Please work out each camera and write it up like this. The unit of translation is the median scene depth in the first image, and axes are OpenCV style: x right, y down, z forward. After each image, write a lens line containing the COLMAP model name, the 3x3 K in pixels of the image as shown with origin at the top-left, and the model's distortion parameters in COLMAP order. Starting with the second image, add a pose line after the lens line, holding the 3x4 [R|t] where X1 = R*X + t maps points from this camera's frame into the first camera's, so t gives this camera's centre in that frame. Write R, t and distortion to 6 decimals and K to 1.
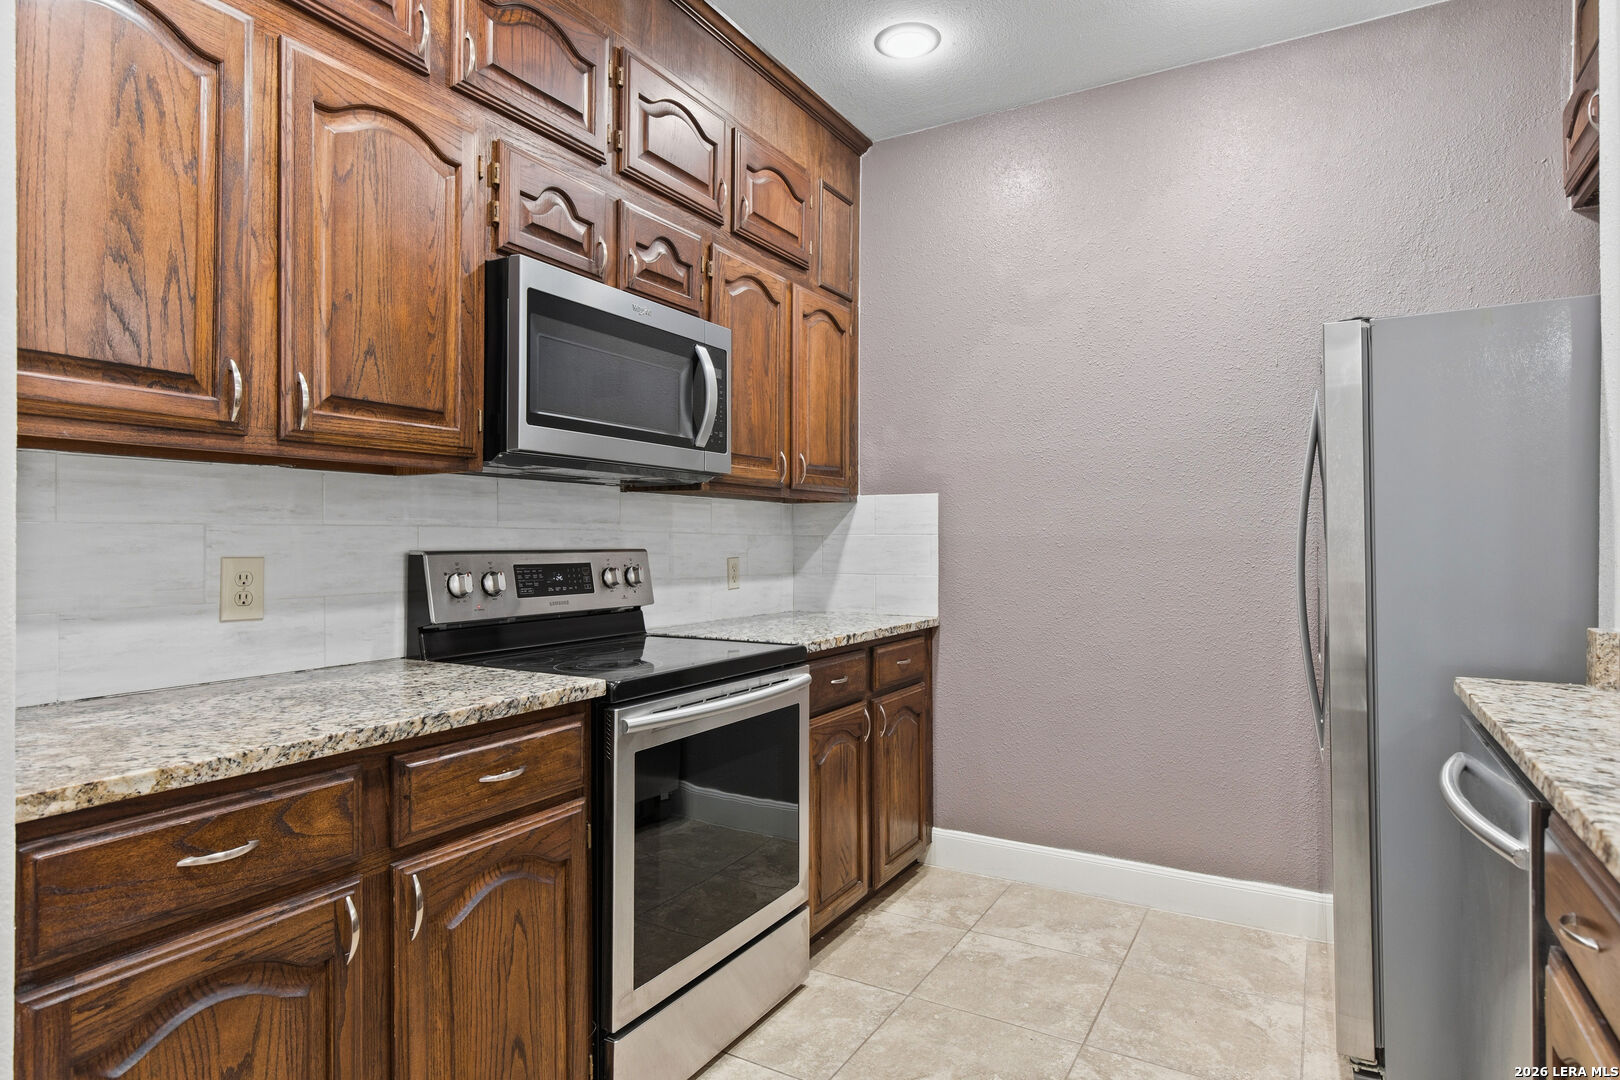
lens RADIAL K [[881.4, 0, 810.0], [0, 881.4, 540.0], [0, 0, 1]] dist [-0.000155, -0.000935]
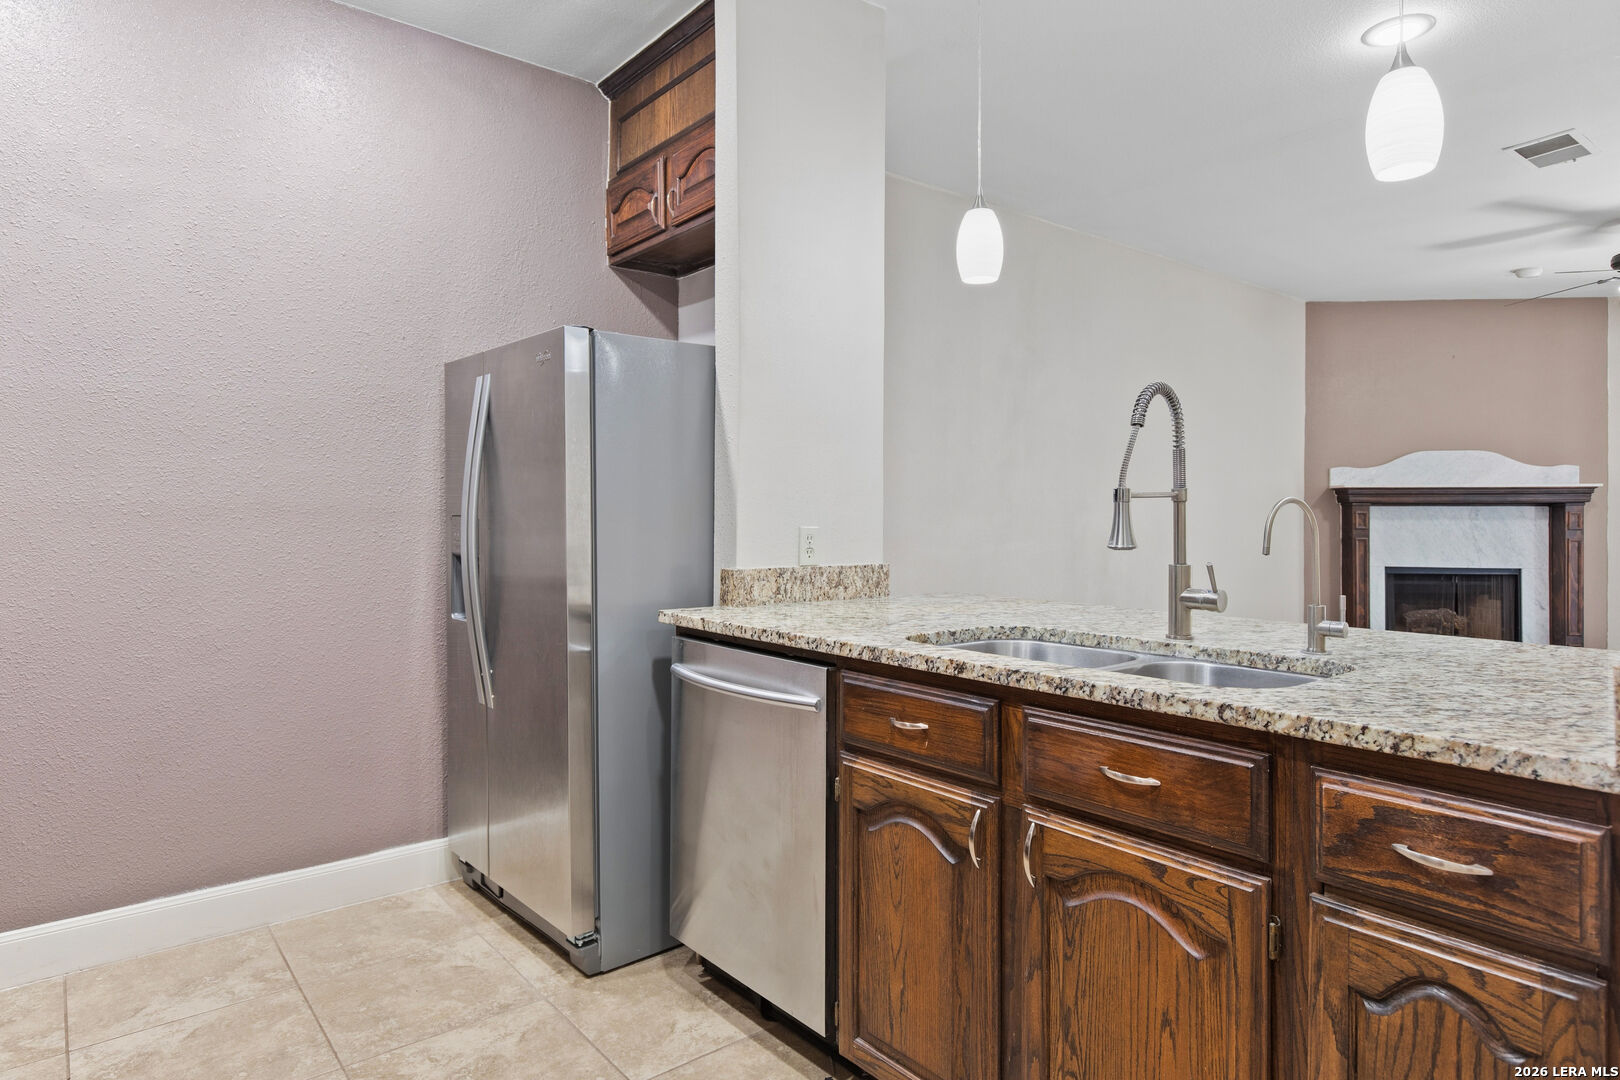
lens RADIAL K [[946.8, 0, 836.6], [0, 946.8, 513.7], [0, 0, 1]] dist [0.001587, -0.000108]
pose [[0.341911, -0.000637, 0.939732, -0.388415], [-0.003408, 0.999992, 0.001917, 0.002131], [-0.939726, -0.003858, 0.341906, 0.177519]]
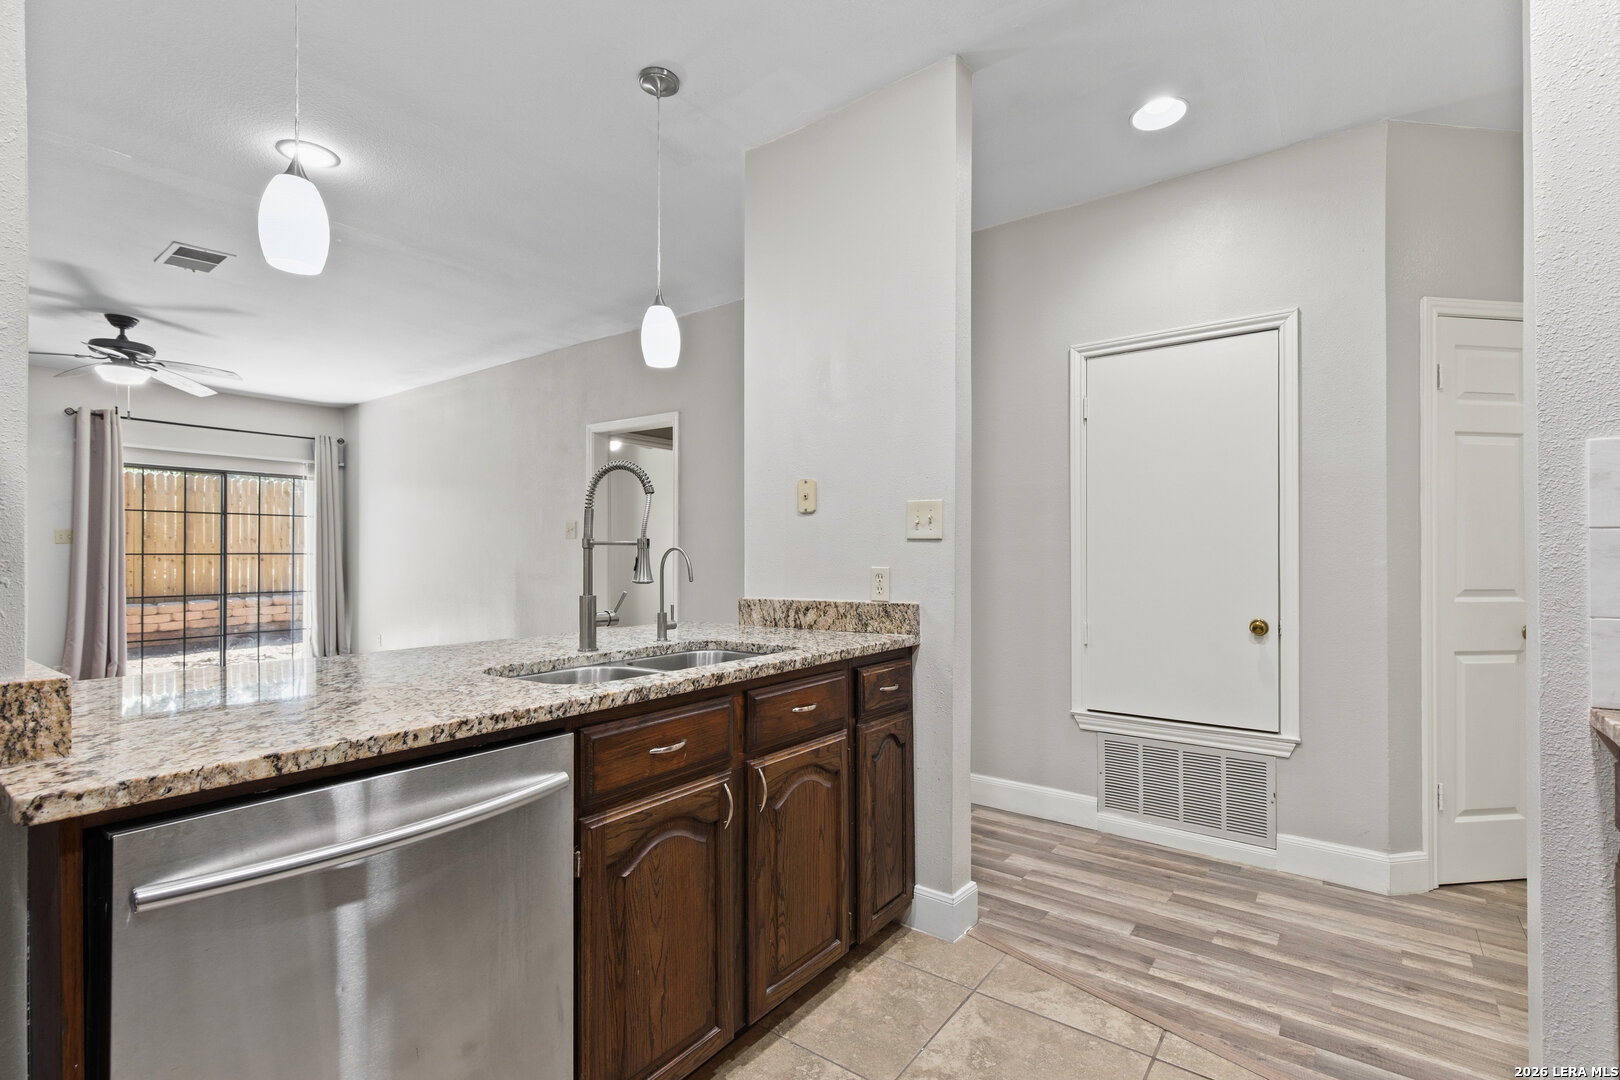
lens RADIAL K [[741.5, 0, 819.4], [0, 741.5, 545.9], [0, 0, 1]] dist [0.008647, -0.000224]
pose [[-0.993080, 0.007483, 0.117198, 0.126606], [0.005804, 0.999876, -0.014663, 0.003577], [-0.117293, -0.013881, -0.993000, 1.016931]]
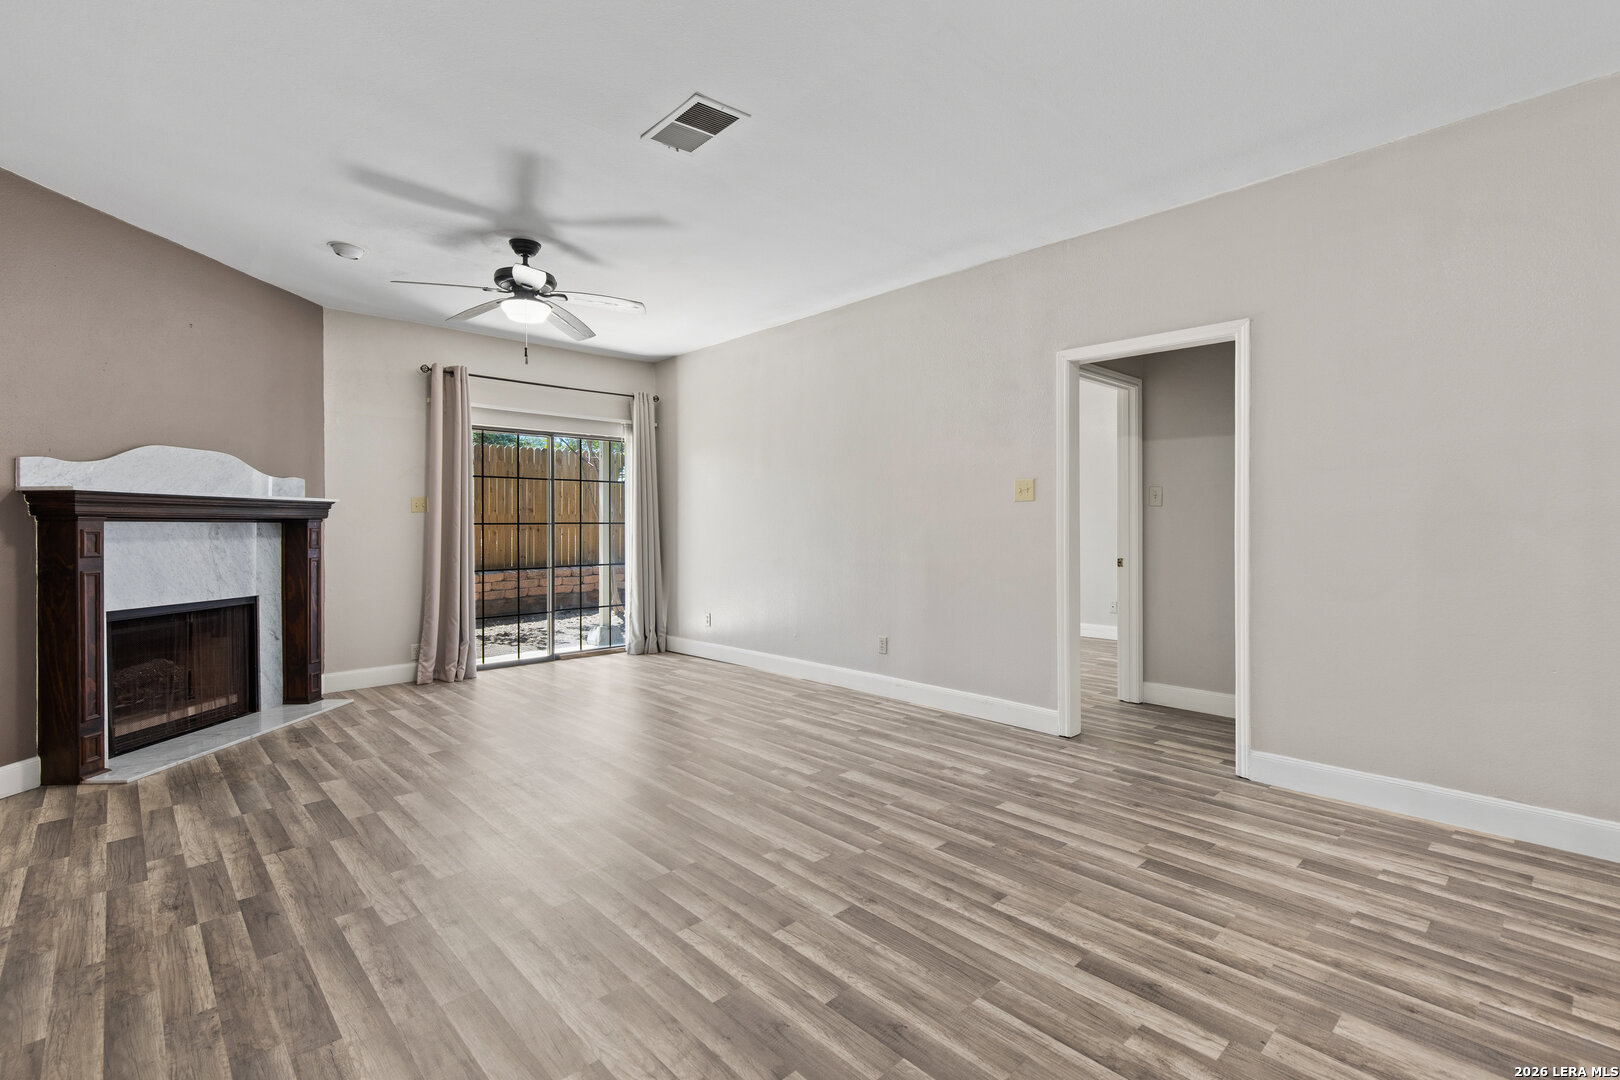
lens RADIAL K [[741.7, 0, 816.6], [0, 741.7, 520.6], [0, 0, 1]] dist [0.003478, 0.000318]
pose [[-0.958521, 0.009857, 0.284850, 1.154113], [0.007086, 0.999917, -0.010757, 0.004214], [-0.284933, -0.008292, -0.958512, 0.661258]]
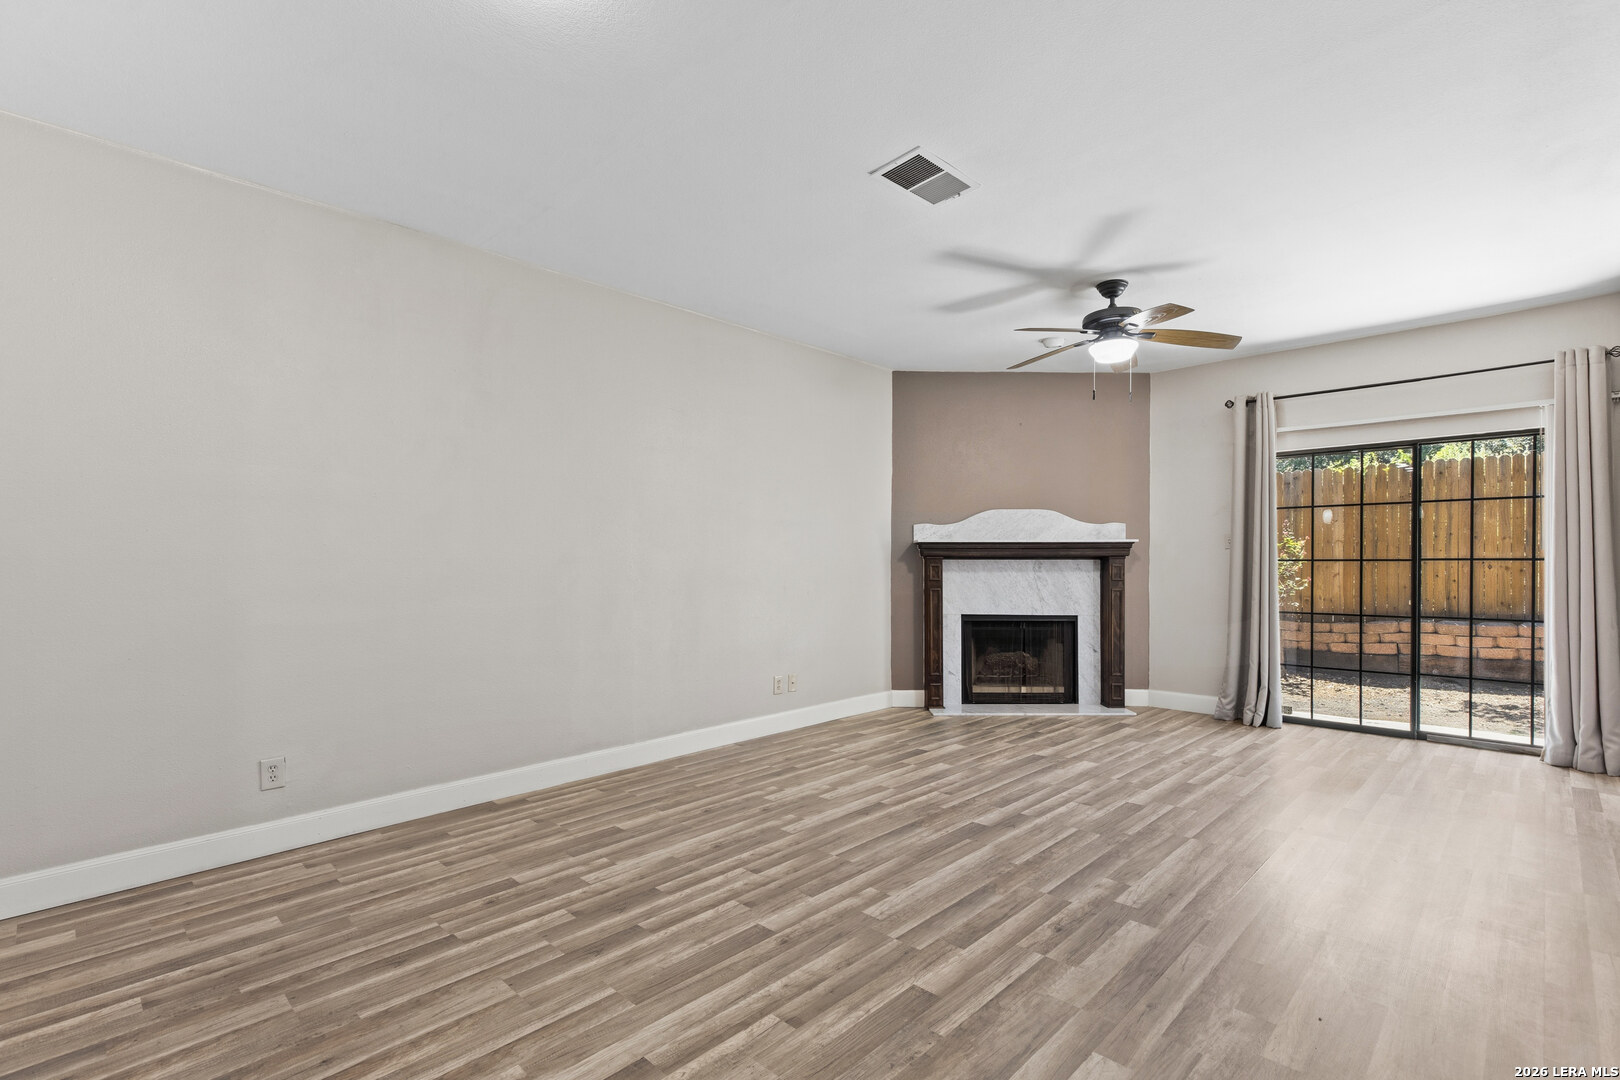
lens RADIAL K [[744.3, 0, 830.9], [0, 744.3, 570.1], [0, 0, 1]] dist [0.010001, -0.000359]
pose [[0.235479, -0.008925, 0.971839, 0.413972], [-0.003334, 0.999945, 0.009991, -0.009237], [-0.971874, -0.005593, 0.235436, -0.607765]]
